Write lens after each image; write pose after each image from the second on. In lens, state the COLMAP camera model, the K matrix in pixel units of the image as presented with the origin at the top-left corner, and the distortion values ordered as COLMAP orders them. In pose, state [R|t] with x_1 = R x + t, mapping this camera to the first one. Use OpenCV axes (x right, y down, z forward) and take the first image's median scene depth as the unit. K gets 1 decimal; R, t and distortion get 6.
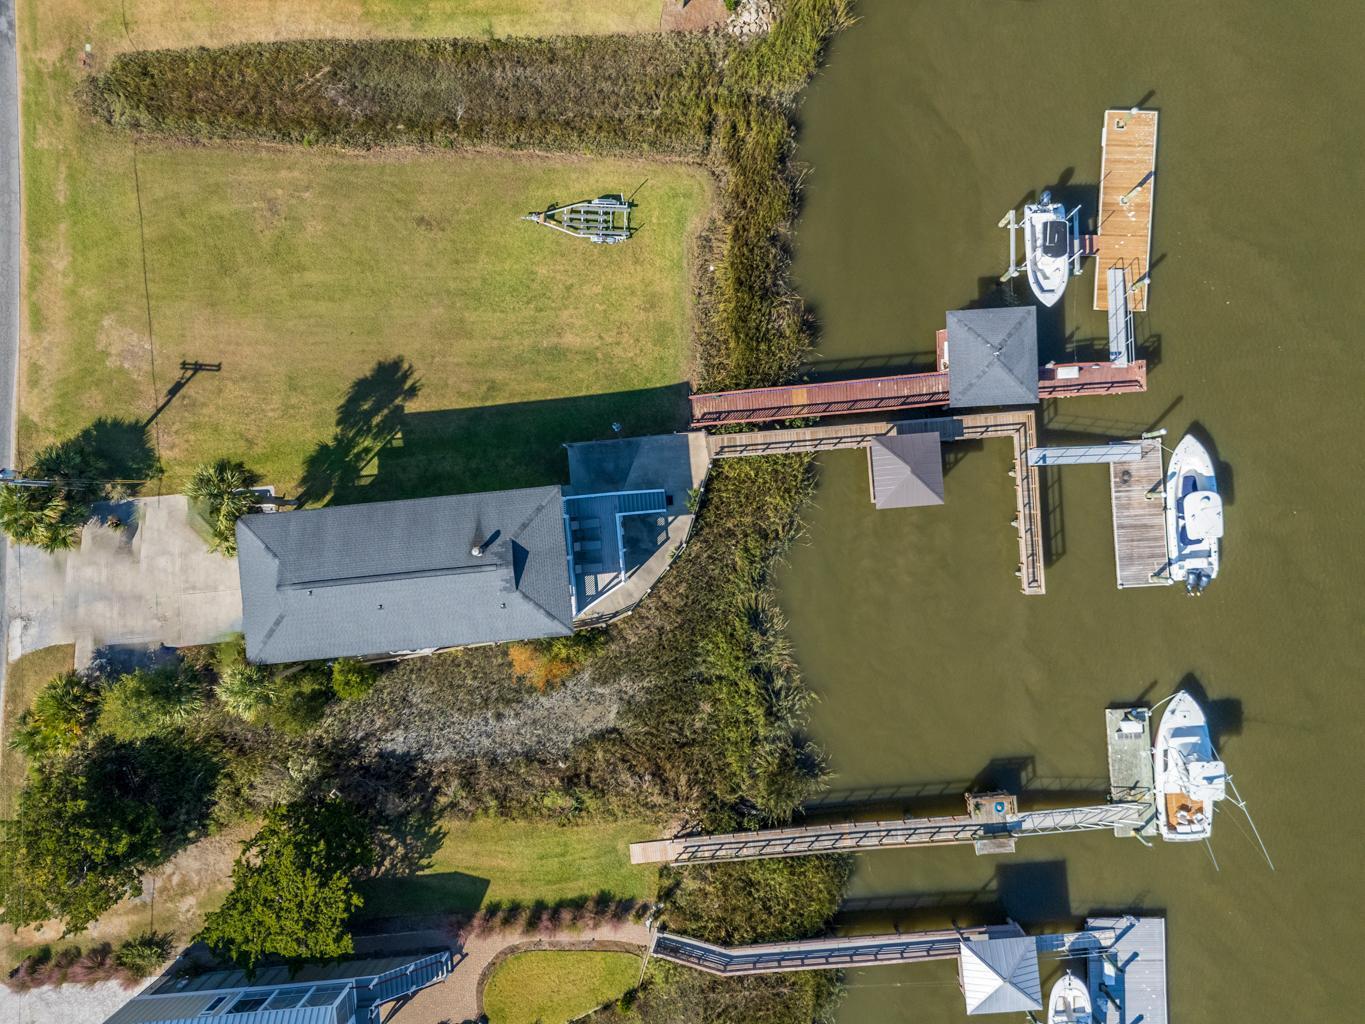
lens RADIAL K [[993.7, 0, 682.5], [0, 993.7, 512.0], [0, 0, 1]] dist [0.028355, -0.003540]
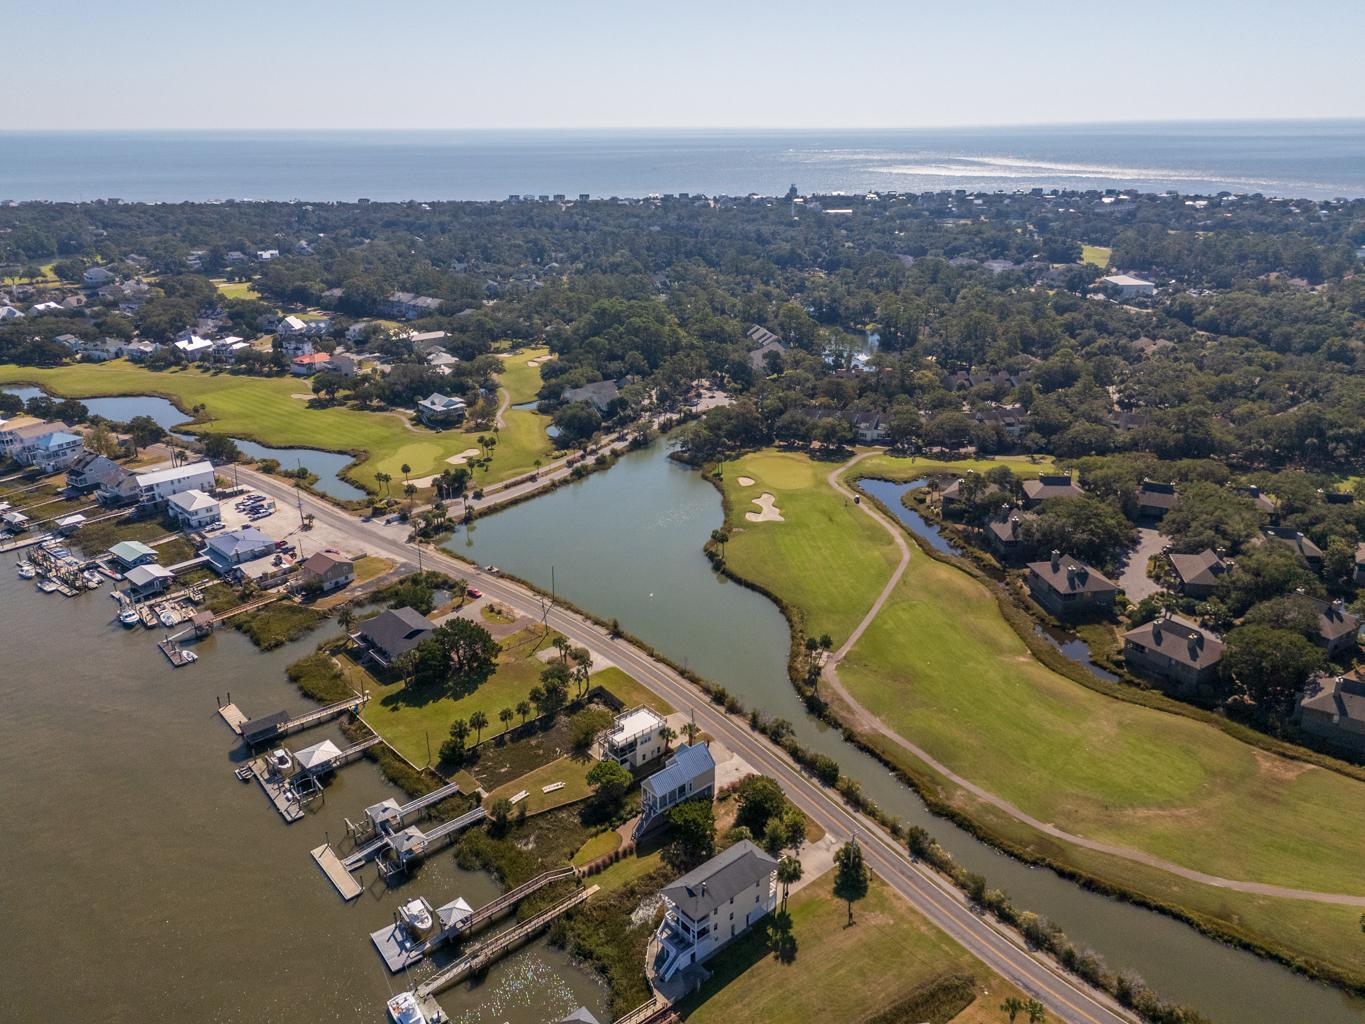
lens RADIAL K [[1016.0, 0, 689.1], [0, 1016.0, 480.2], [0, 0, 1]] dist [0.076242, -0.081048]
pose [[-0.814065, 0.228062, -0.534122, 0.947296], [-0.579934, -0.269772, 0.768700, -1.573269], [0.031220, 0.935527, 0.351873, -0.932777]]
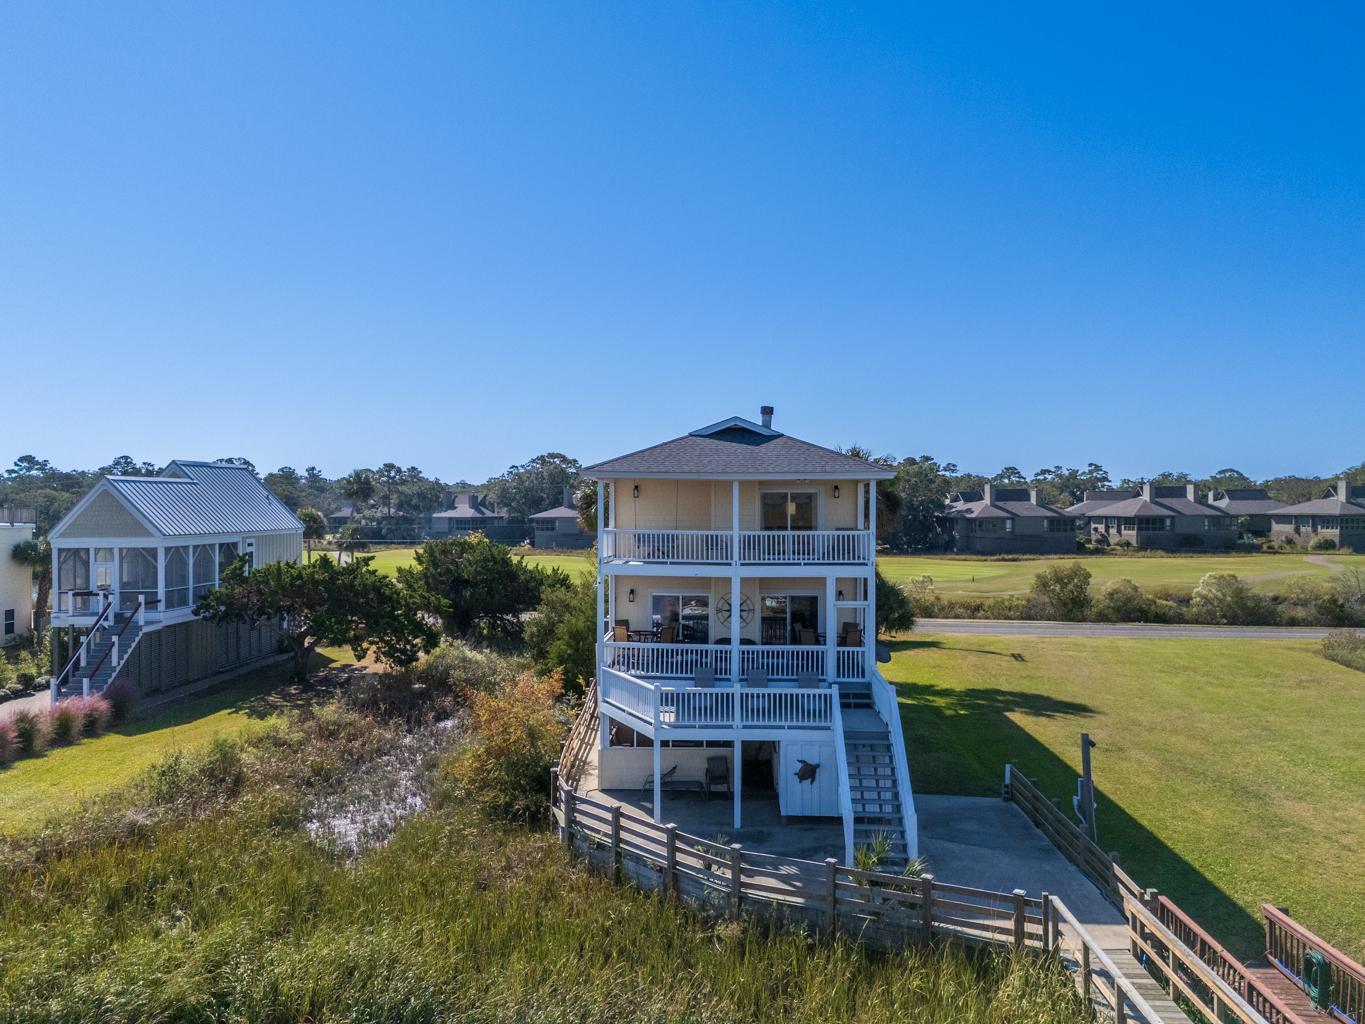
lens RADIAL K [[1002.7, 0, 685.3], [0, 1002.7, 504.2], [0, 0, 1]] dist [0.080510, -0.086169]
pose [[-0.141665, 0.032208, -0.989391, 0.302367], [-0.989912, -0.002253, 0.141667, 0.004446], [0.002334, 0.999479, 0.032202, 0.865698]]
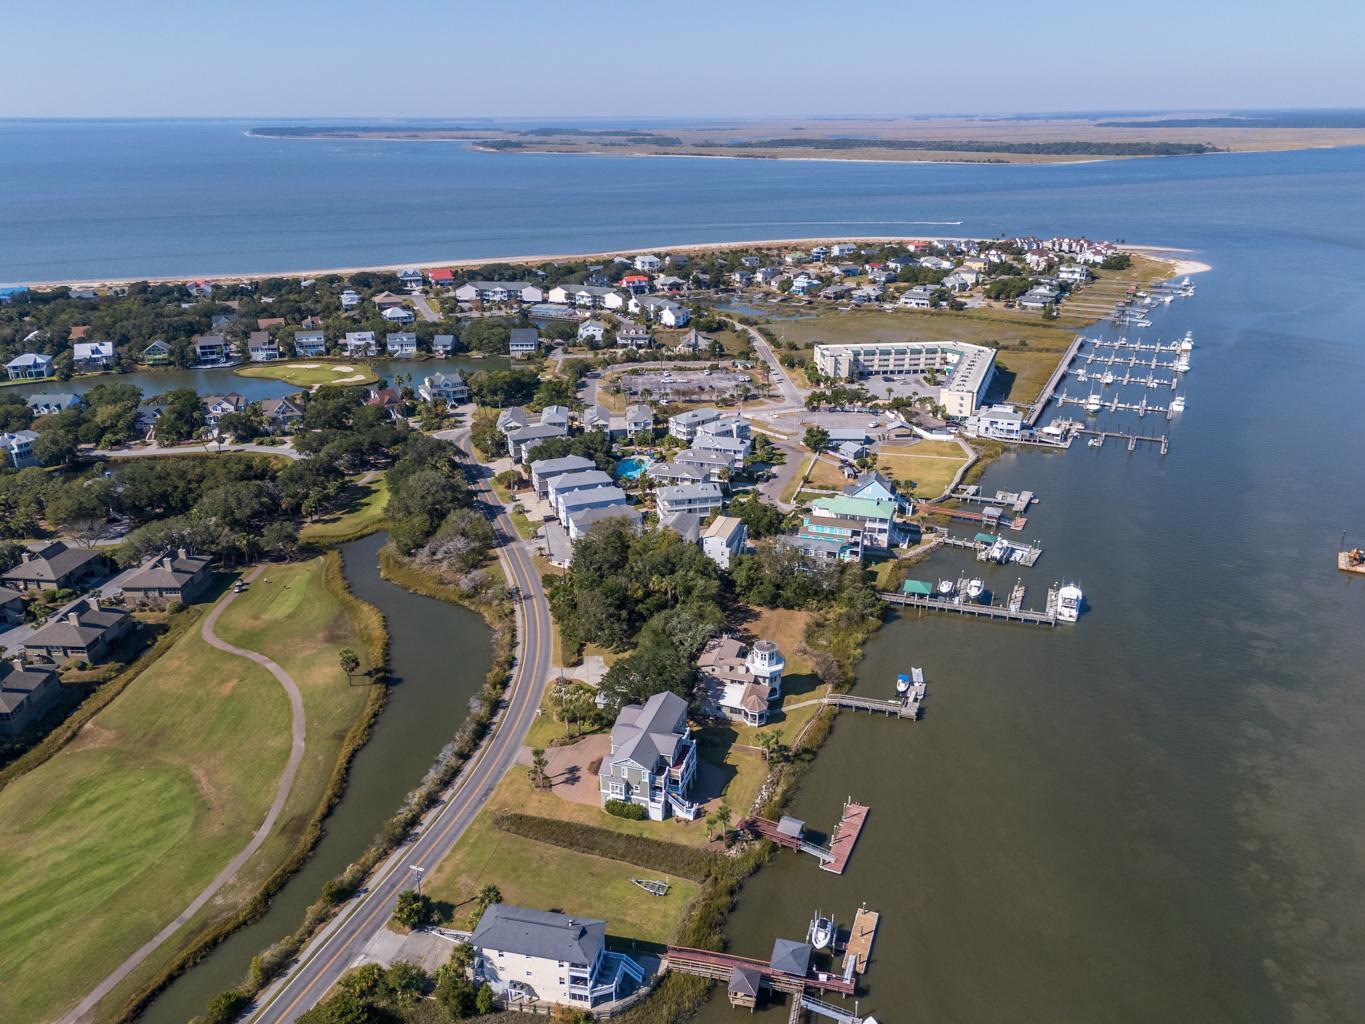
lens RADIAL K [[1003.1, 0, 684.7], [0, 1003.1, 510.0], [0, 0, 1]] dist [0.078841, -0.083738]
pose [[0.951986, 0.135003, -0.274768, 0.570246], [-0.305200, 0.348132, -0.886373, 1.649598], [-0.024007, 0.927674, 0.372620, -0.875097]]
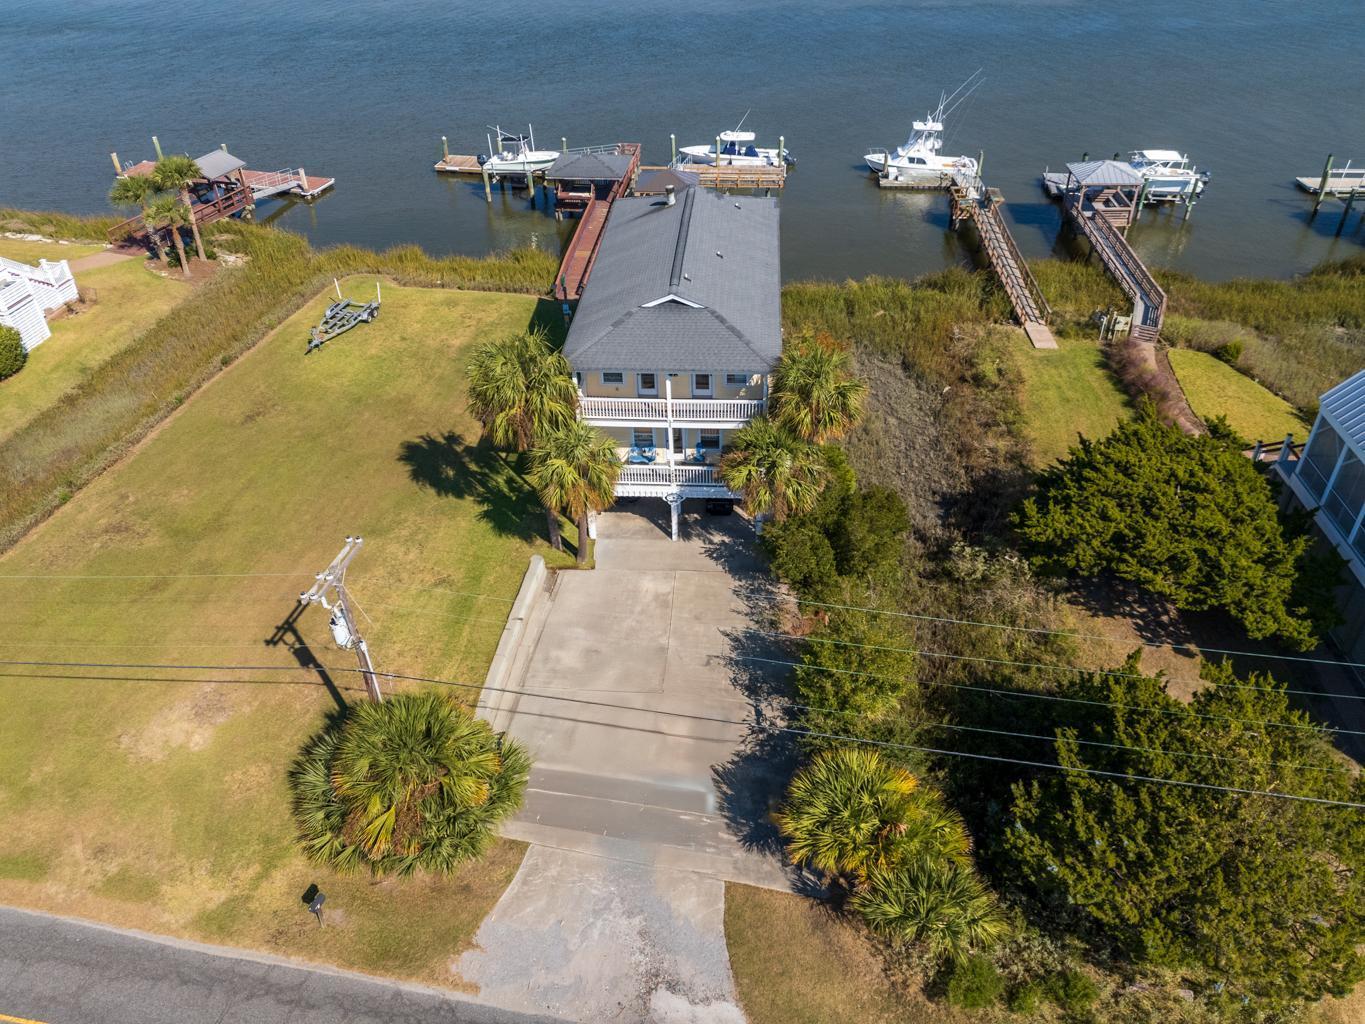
lens RADIAL K [[1003.1, 0, 684.7], [0, 1003.1, 510.0], [0, 0, 1]] dist [0.078841, -0.083738]
pose [[0.159211, -0.556908, 0.815172, -0.899887], [0.987140, 0.077768, -0.139669, 0.165371], [0.014388, 0.826925, 0.562128, 0.613927]]
